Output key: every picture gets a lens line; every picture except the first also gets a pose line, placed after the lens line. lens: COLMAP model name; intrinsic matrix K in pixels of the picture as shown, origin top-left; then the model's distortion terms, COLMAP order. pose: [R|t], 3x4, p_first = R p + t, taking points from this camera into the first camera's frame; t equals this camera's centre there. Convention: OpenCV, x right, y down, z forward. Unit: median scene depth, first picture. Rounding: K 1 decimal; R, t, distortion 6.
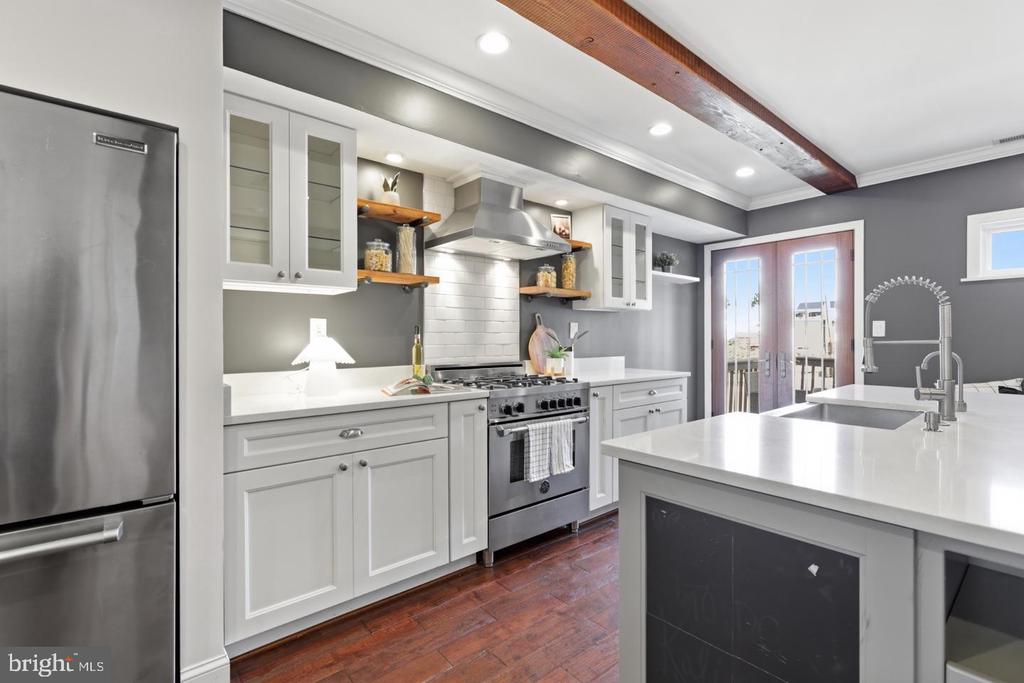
lens RADIAL K [[467.2, 0, 514.3], [0, 467.2, 338.9], [0, 0, 1]] dist [-0.001307, -0.000688]
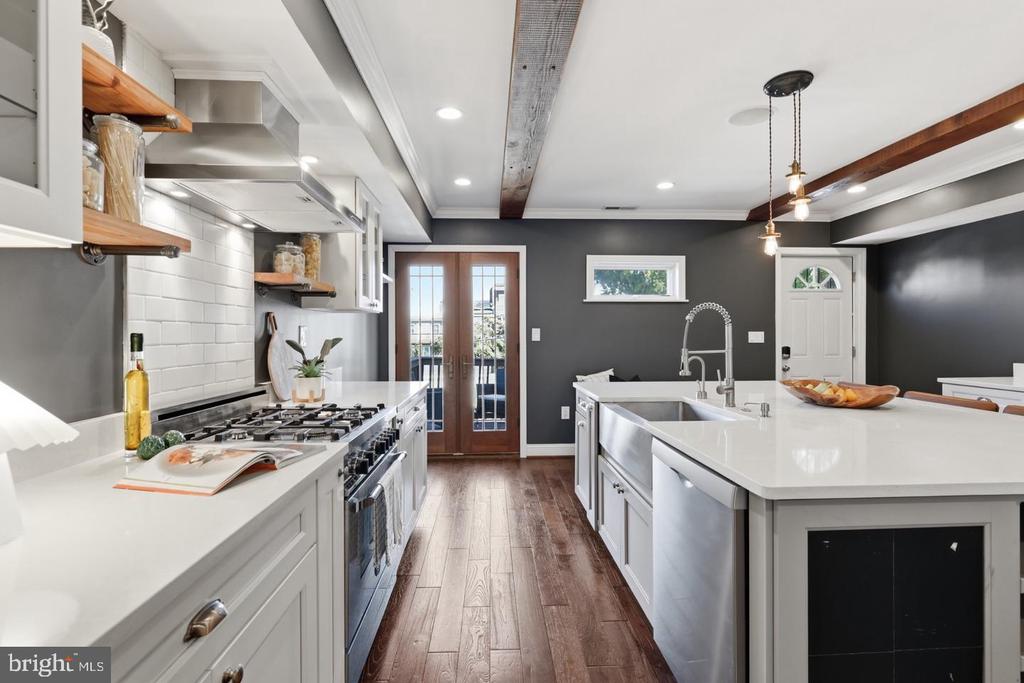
lens RADIAL K [[467.2, 0, 513.9], [0, 467.2, 340.7], [0, 0, 1]] dist [-0.001307, -0.000688]
pose [[0.606427, -0.009215, 0.795085, -0.284438], [0.001951, 0.999947, 0.010102, -0.019868], [-0.795137, -0.004575, 0.606413, 0.314590]]
